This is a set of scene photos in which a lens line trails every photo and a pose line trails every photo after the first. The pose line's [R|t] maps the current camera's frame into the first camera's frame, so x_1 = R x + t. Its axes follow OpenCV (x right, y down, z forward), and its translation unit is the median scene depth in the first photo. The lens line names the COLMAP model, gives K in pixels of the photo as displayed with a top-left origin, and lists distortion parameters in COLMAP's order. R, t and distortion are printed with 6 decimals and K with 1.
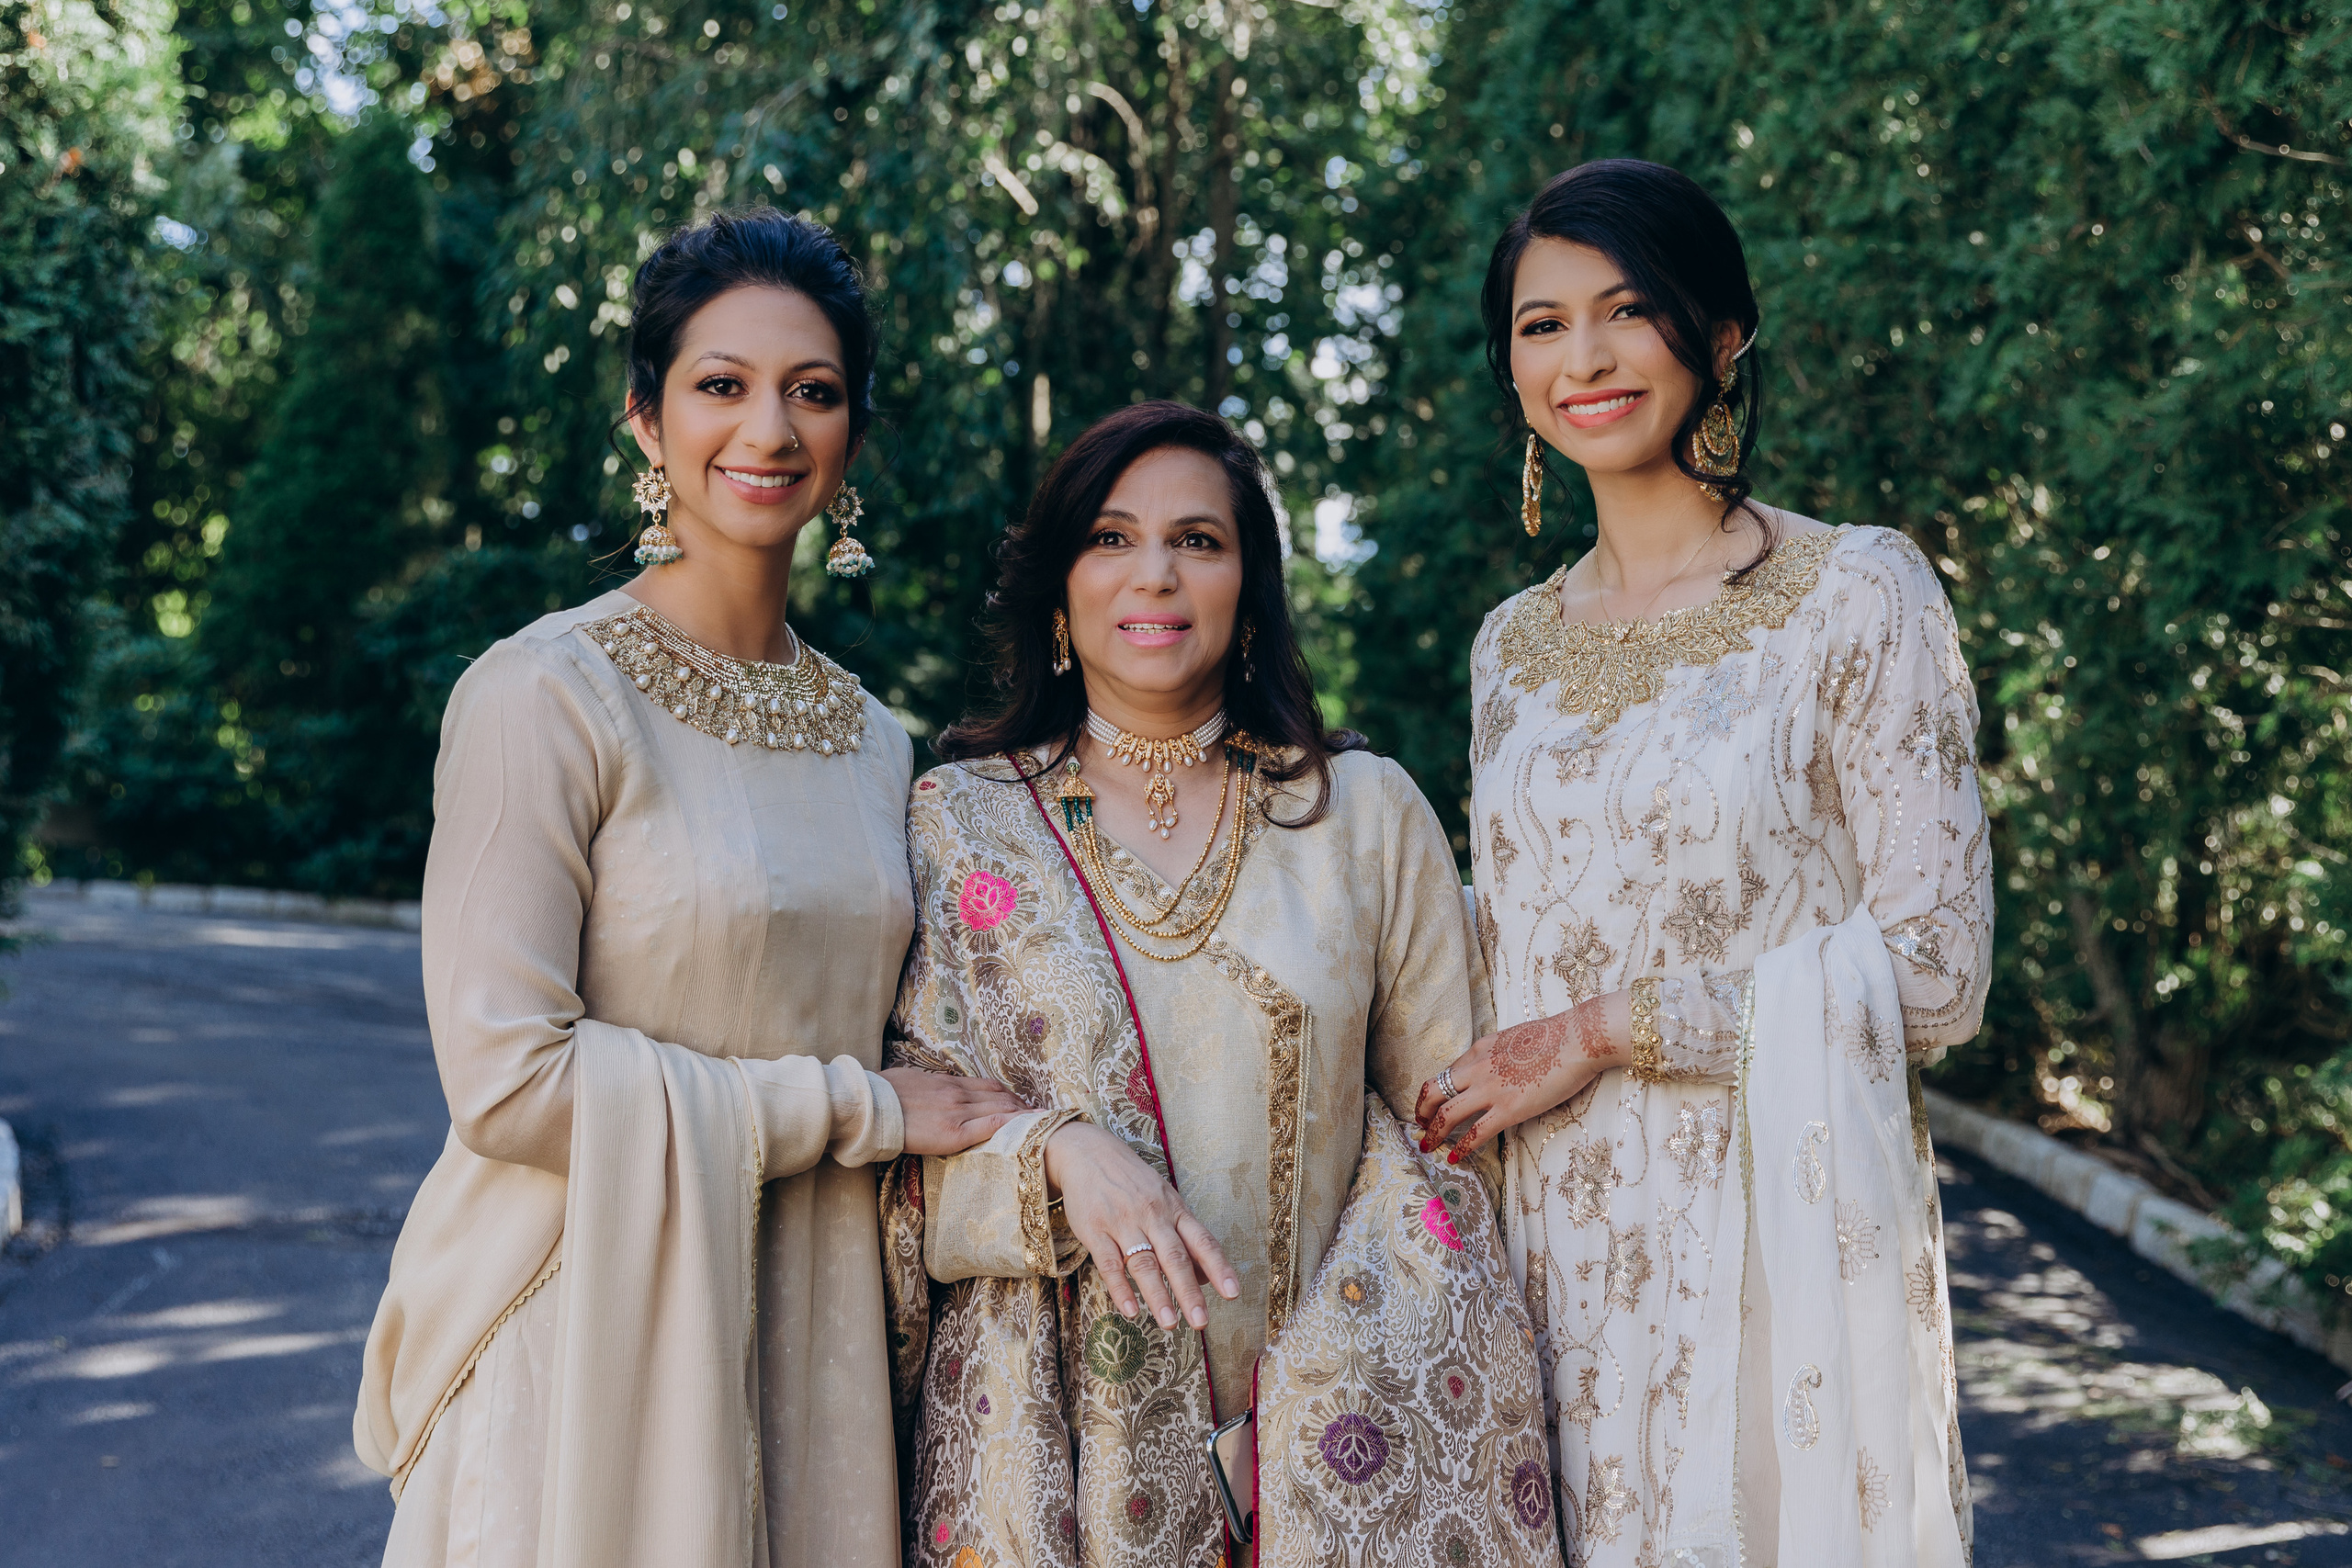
lens RADIAL K [[3167.5, 0, 1176.0], [0, 3167.5, 784.0], [0, 0, 1]] dist [0.008550, 0.038042]
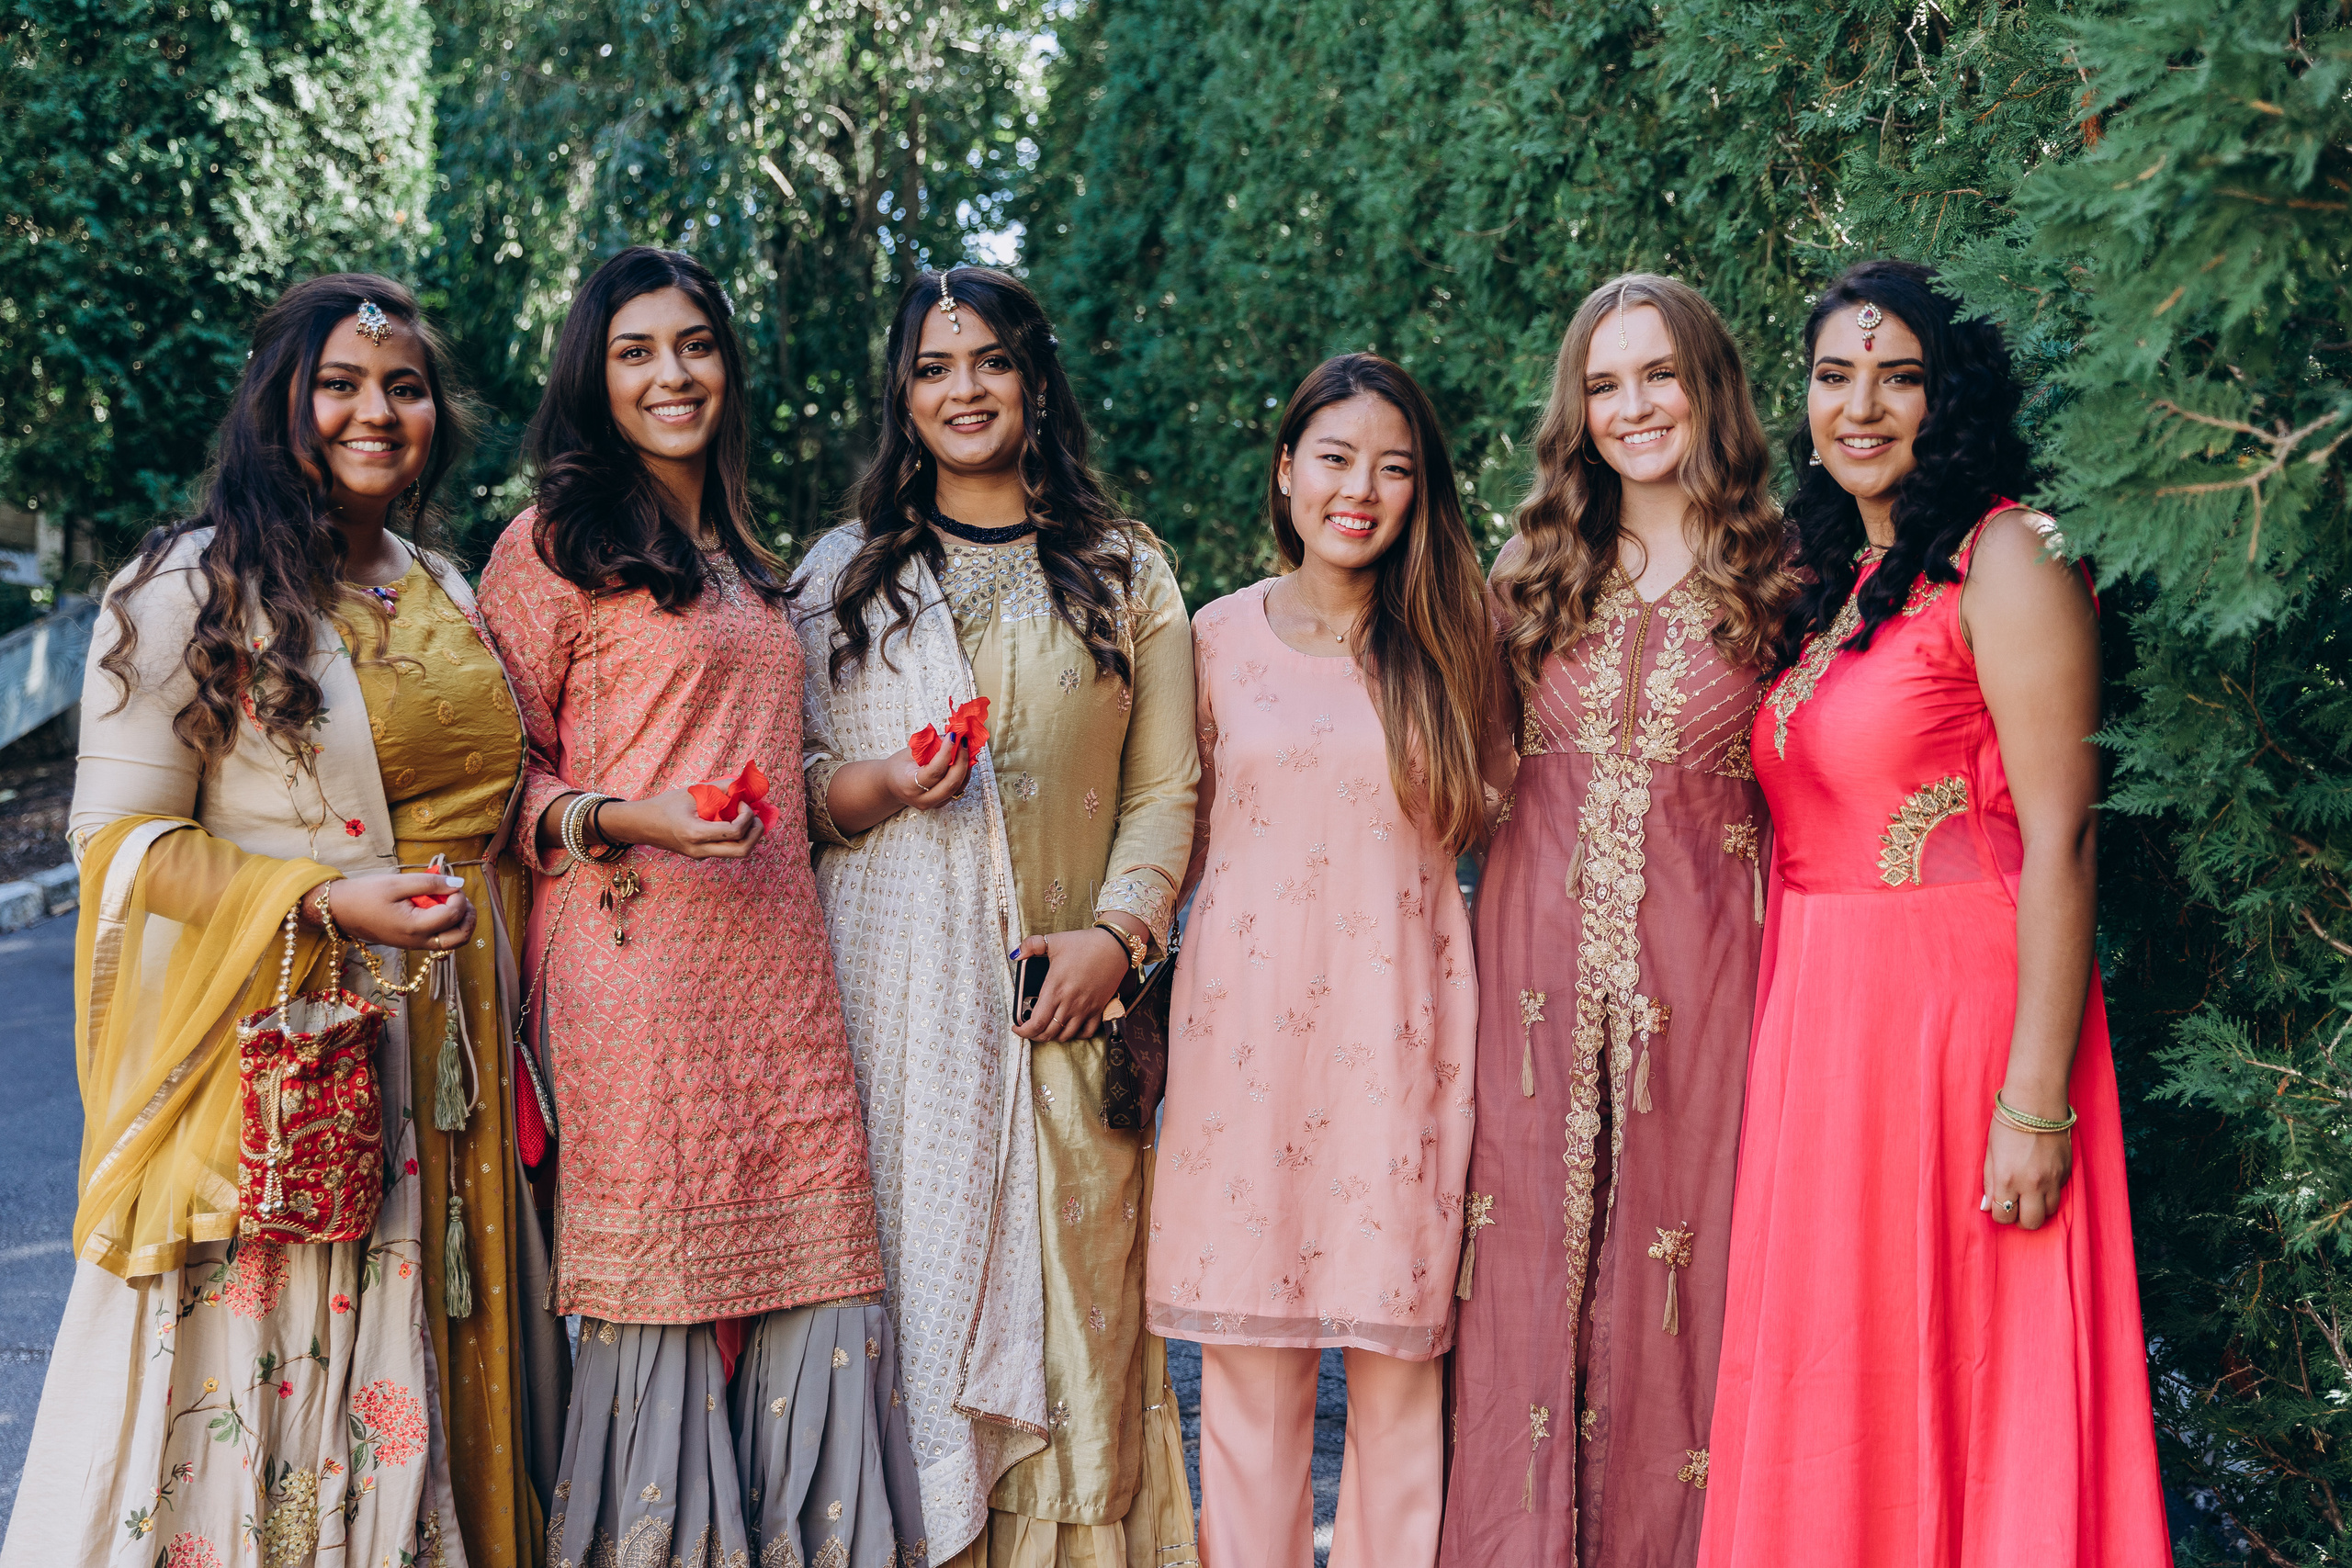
lens RADIAL K [[2981.6, 0, 1176.0], [0, 2981.6, 784.0], [0, 0, 1]] dist [0.011041, 0.003452]
pose [[0.990533, 0.009393, 0.136950, -0.060548], [-0.016518, 0.998563, 0.050983, 0.030877], [-0.136274, -0.052762, 0.989265, -0.508625]]
